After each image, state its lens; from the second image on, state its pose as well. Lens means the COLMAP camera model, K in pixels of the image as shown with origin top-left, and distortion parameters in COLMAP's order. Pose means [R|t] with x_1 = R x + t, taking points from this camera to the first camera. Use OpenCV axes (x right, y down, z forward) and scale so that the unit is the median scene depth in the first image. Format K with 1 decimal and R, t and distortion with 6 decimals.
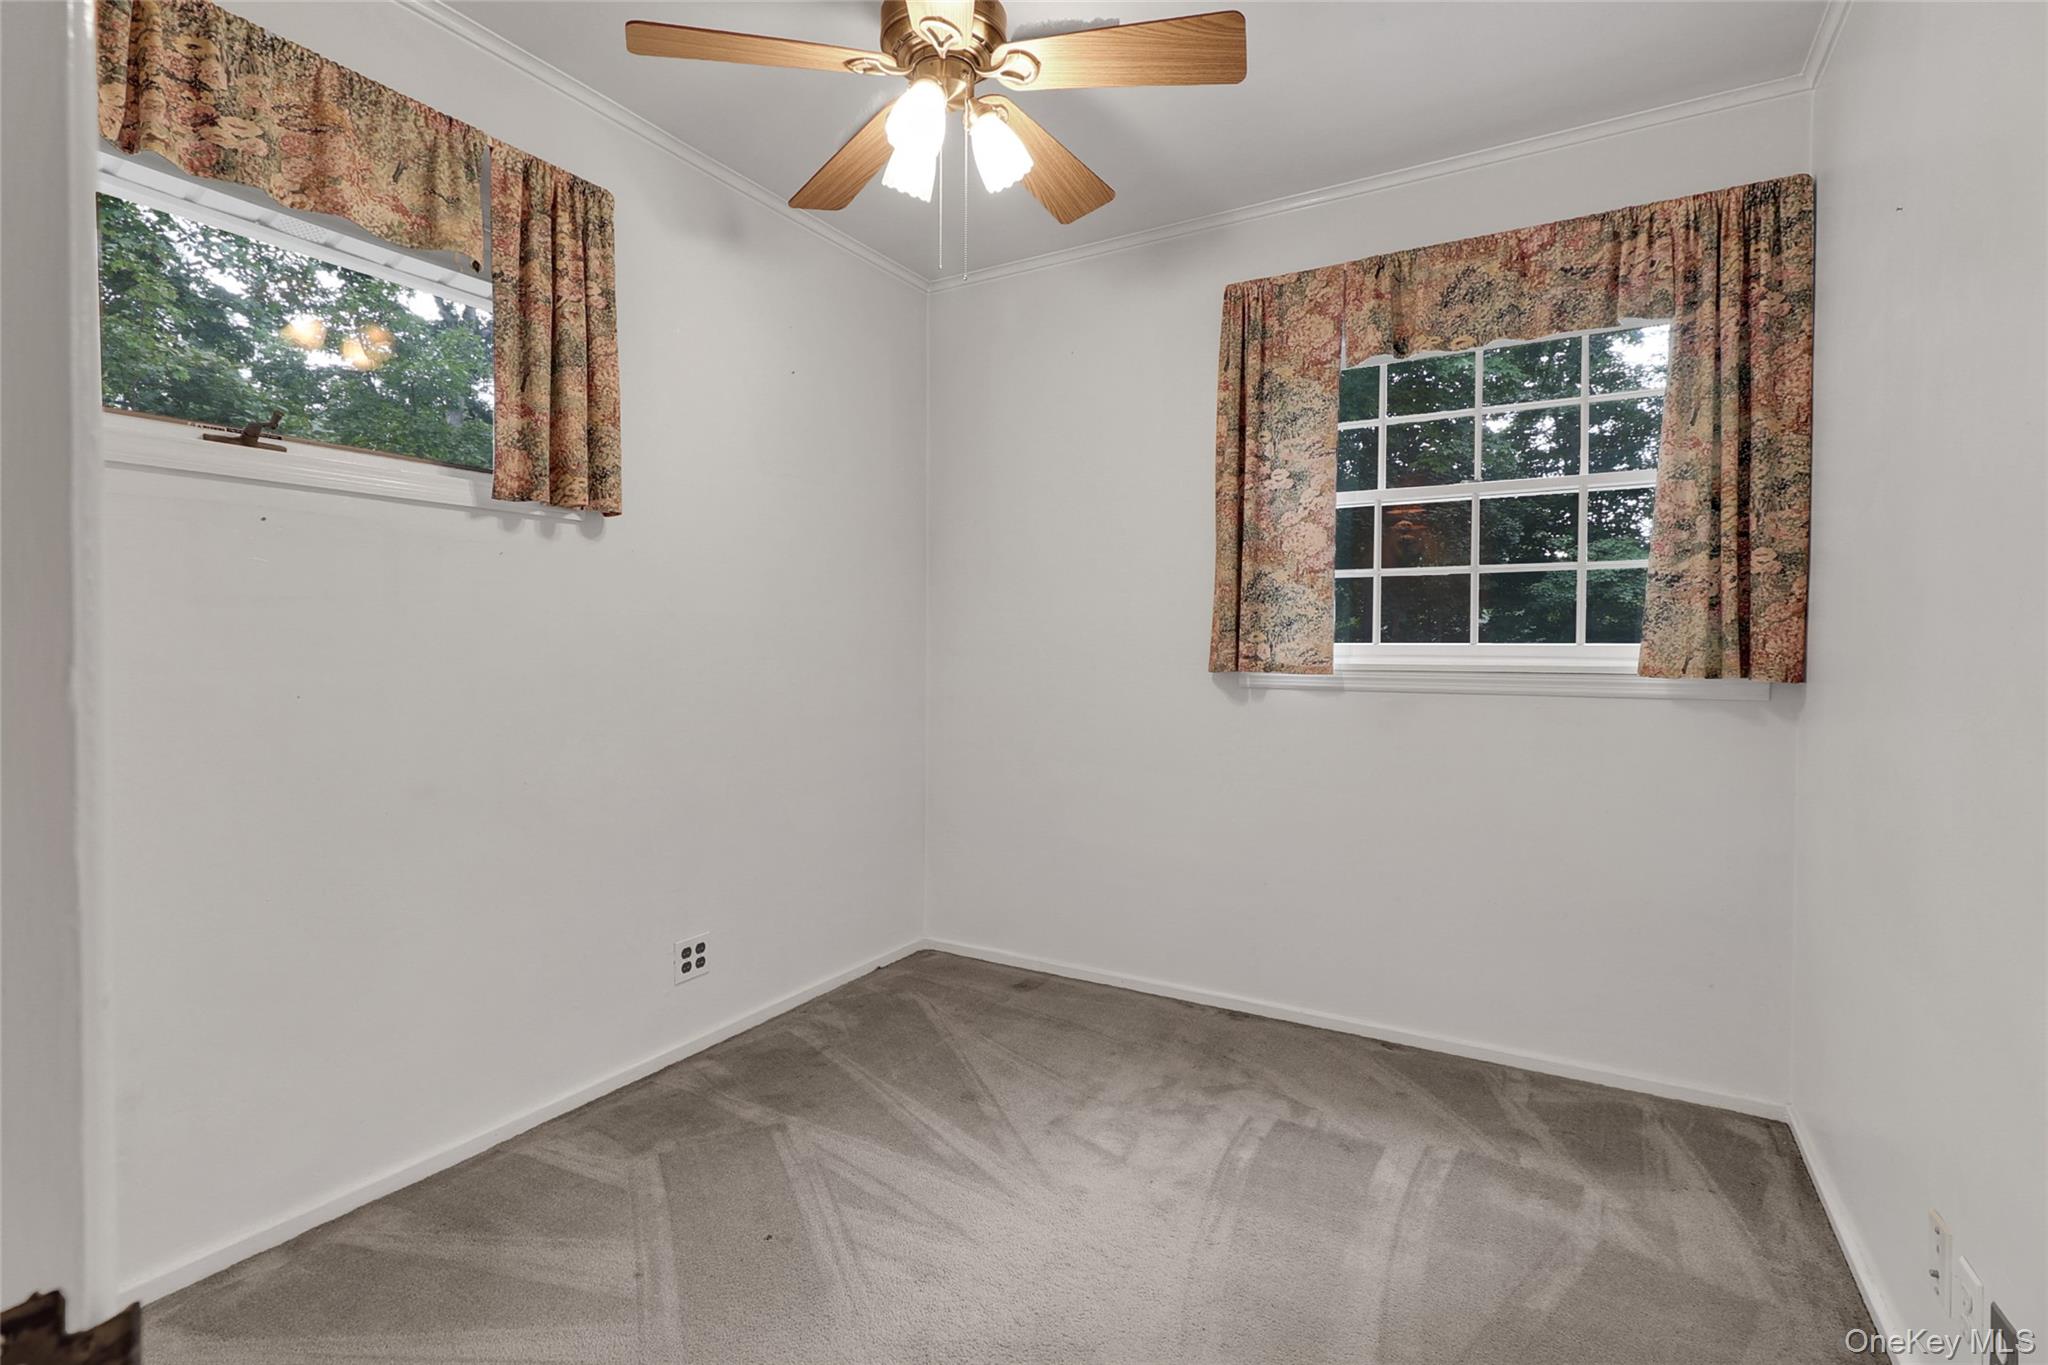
lens RADIAL K [[938.8, 0, 1022.8], [0, 938.8, 660.5], [0, 0, 1]] dist [0.005434, -0.001773]
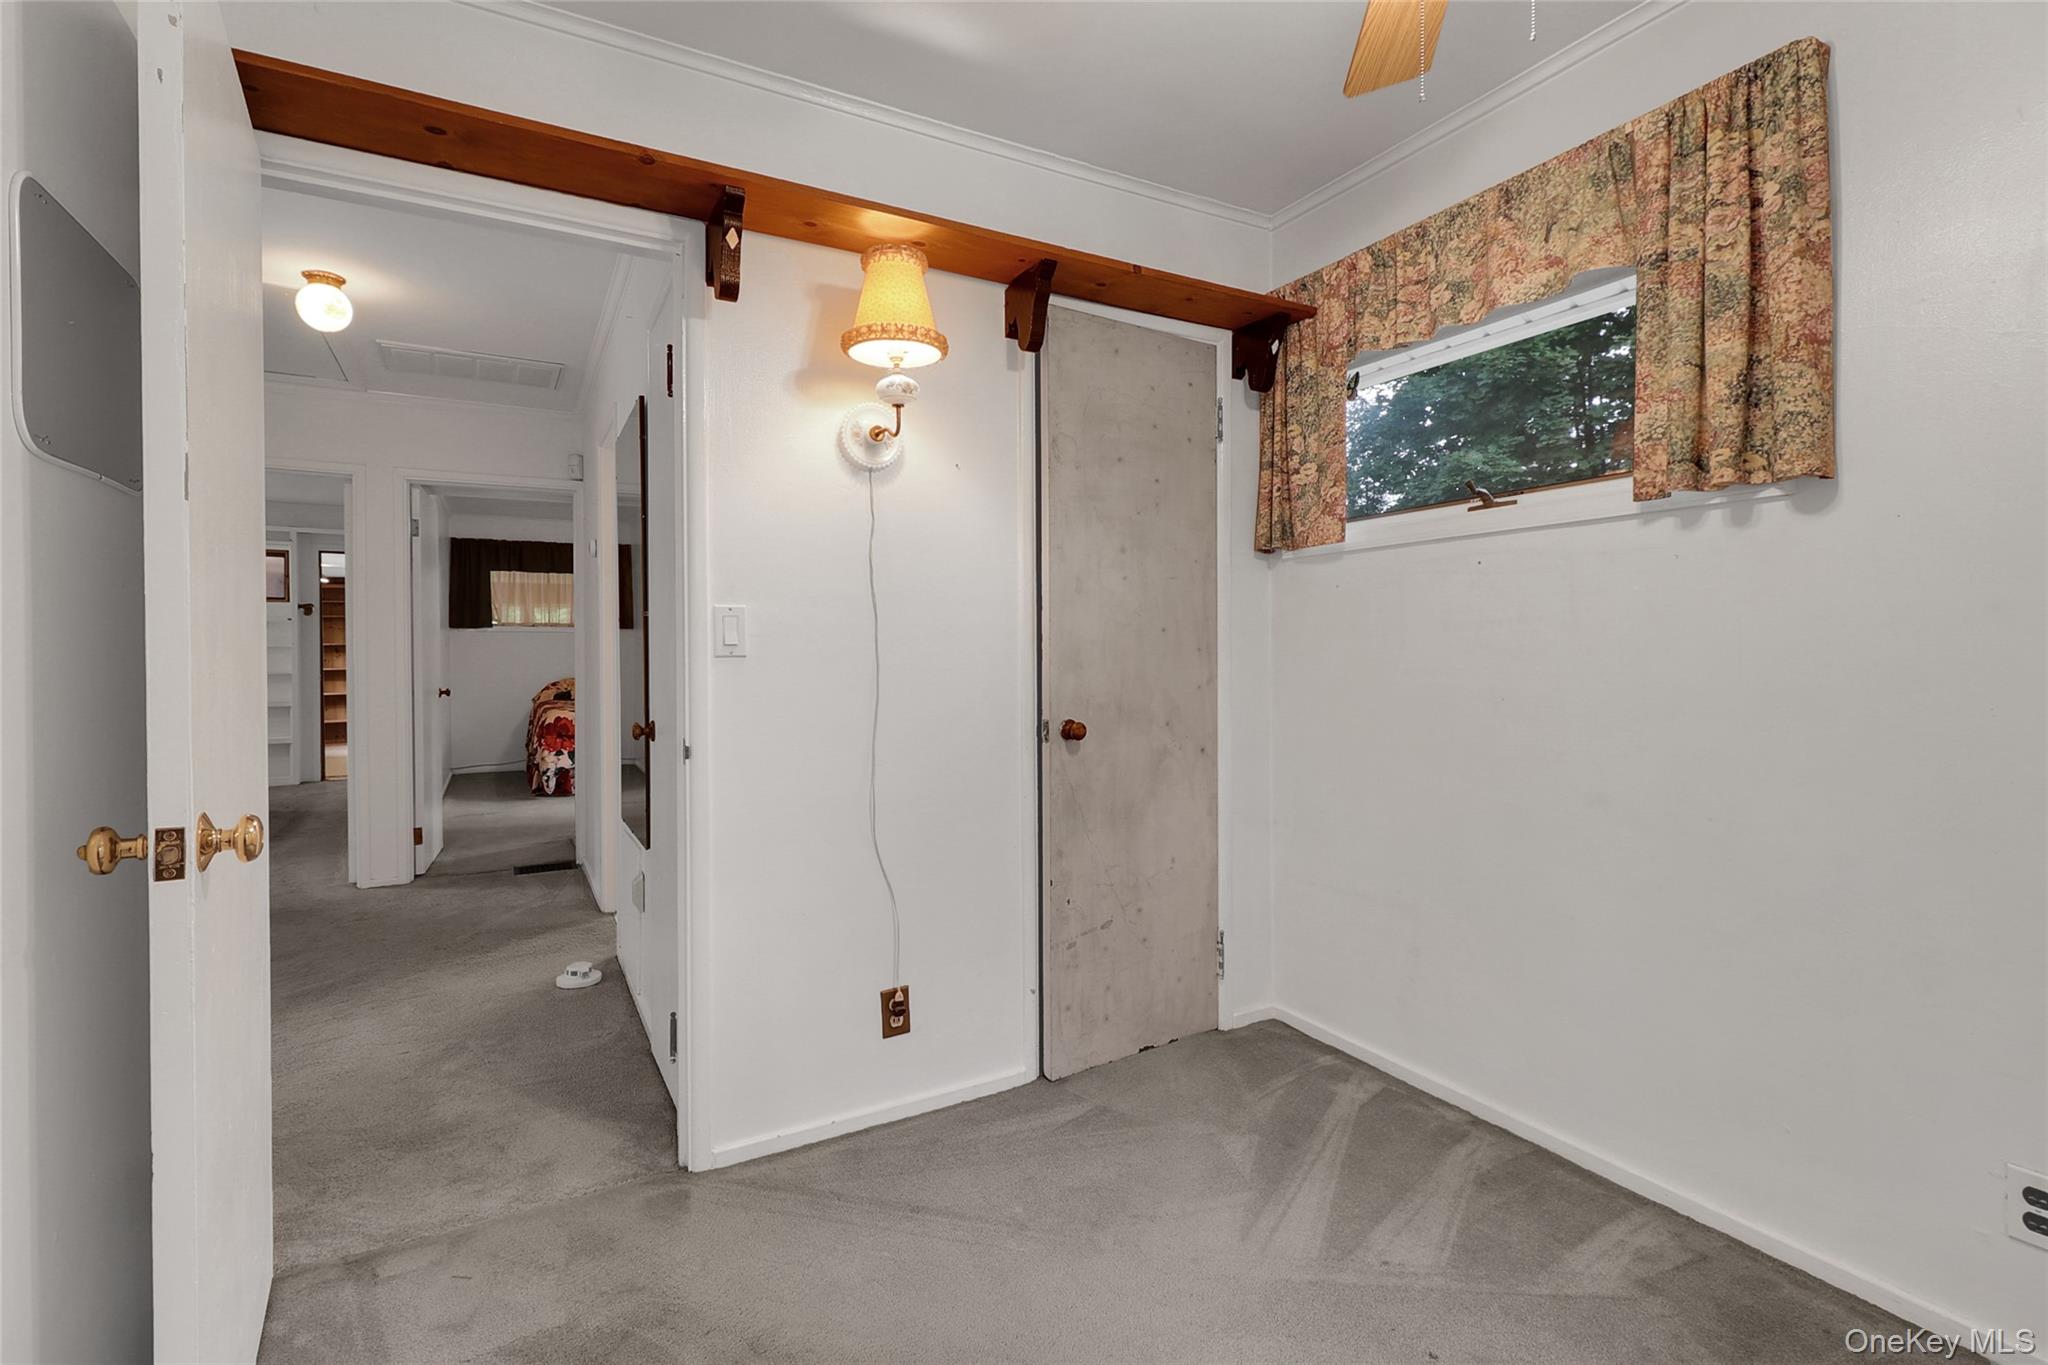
lens RADIAL K [[938.8, 0, 1022.8], [0, 938.8, 660.5], [0, 0, 1]] dist [0.005434, -0.001773]
pose [[-0.512779, 0.004179, -0.858511, 0.553330], [-0.009774, 0.999895, 0.010704, -0.017966], [0.858465, 0.013880, -0.512684, 0.950348]]
